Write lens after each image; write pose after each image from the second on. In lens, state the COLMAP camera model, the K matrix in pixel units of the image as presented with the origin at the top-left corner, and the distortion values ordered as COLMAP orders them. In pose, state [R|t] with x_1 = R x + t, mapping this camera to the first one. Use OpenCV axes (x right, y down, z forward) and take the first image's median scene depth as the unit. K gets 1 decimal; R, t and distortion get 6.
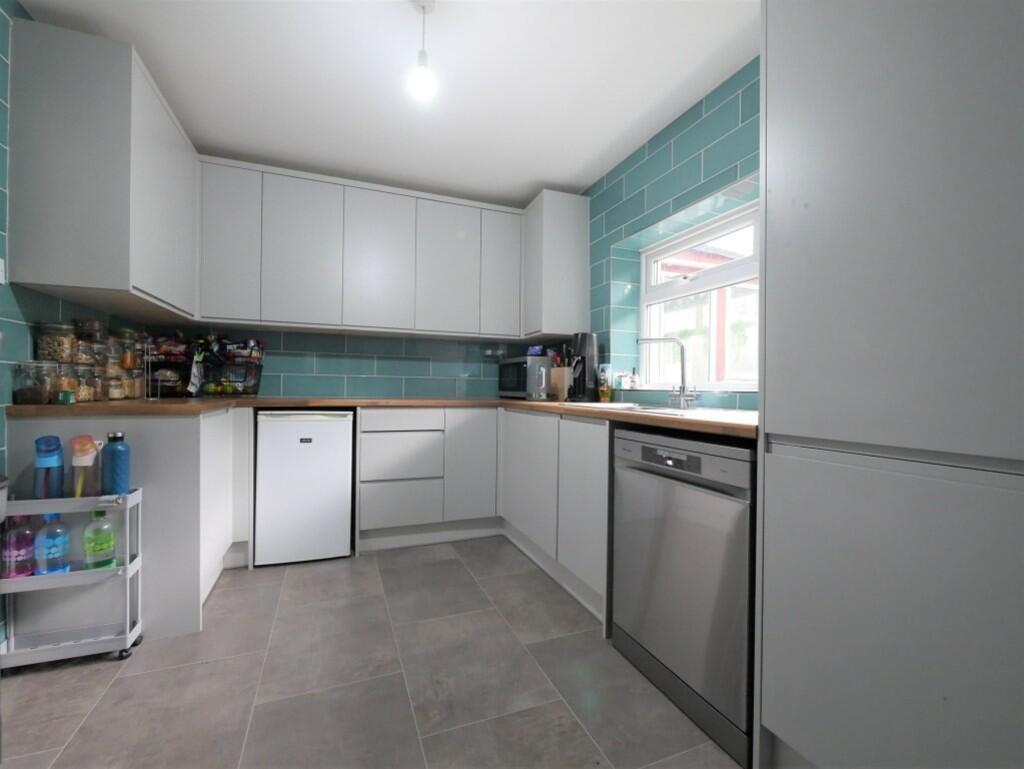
lens RADIAL K [[447.5, 0, 514.4], [0, 447.5, 388.5], [0, 0, 1]] dist [-0.003152, -0.000057]
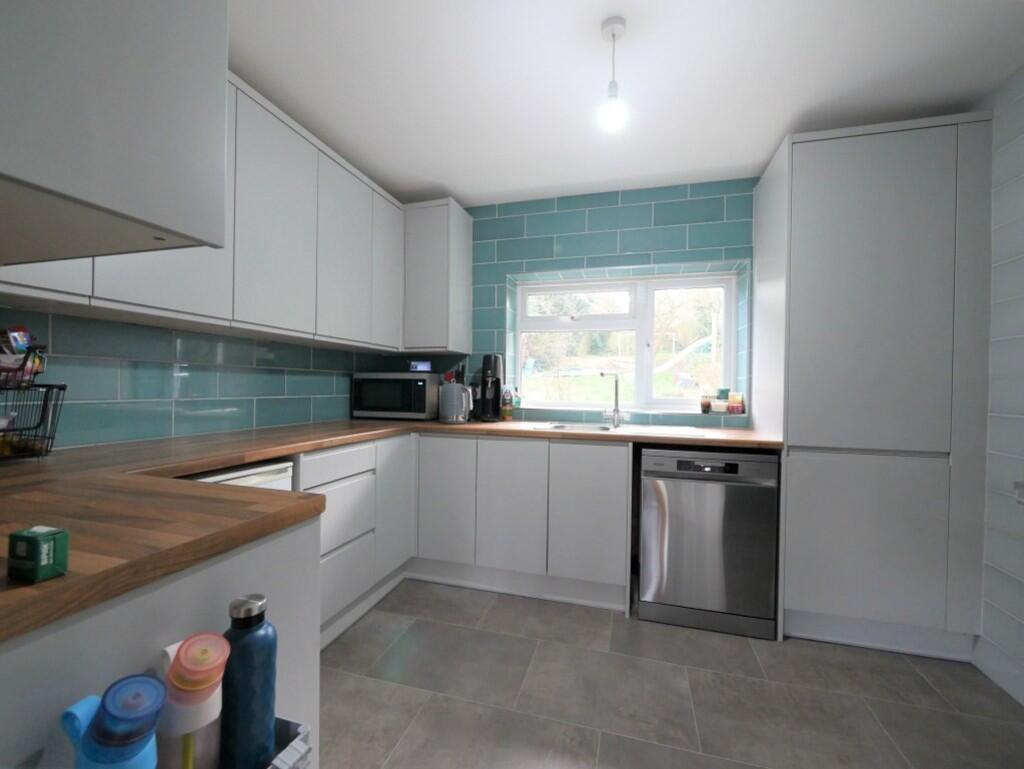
lens RADIAL K [[447.5, 0, 514.4], [0, 447.5, 388.5], [0, 0, 1]] dist [-0.003152, -0.000057]
pose [[0.604872, -0.007913, 0.796283, -0.784100], [-0.007122, 0.999857, 0.015346, -0.076246], [-0.796290, -0.014954, 0.604730, 0.411607]]
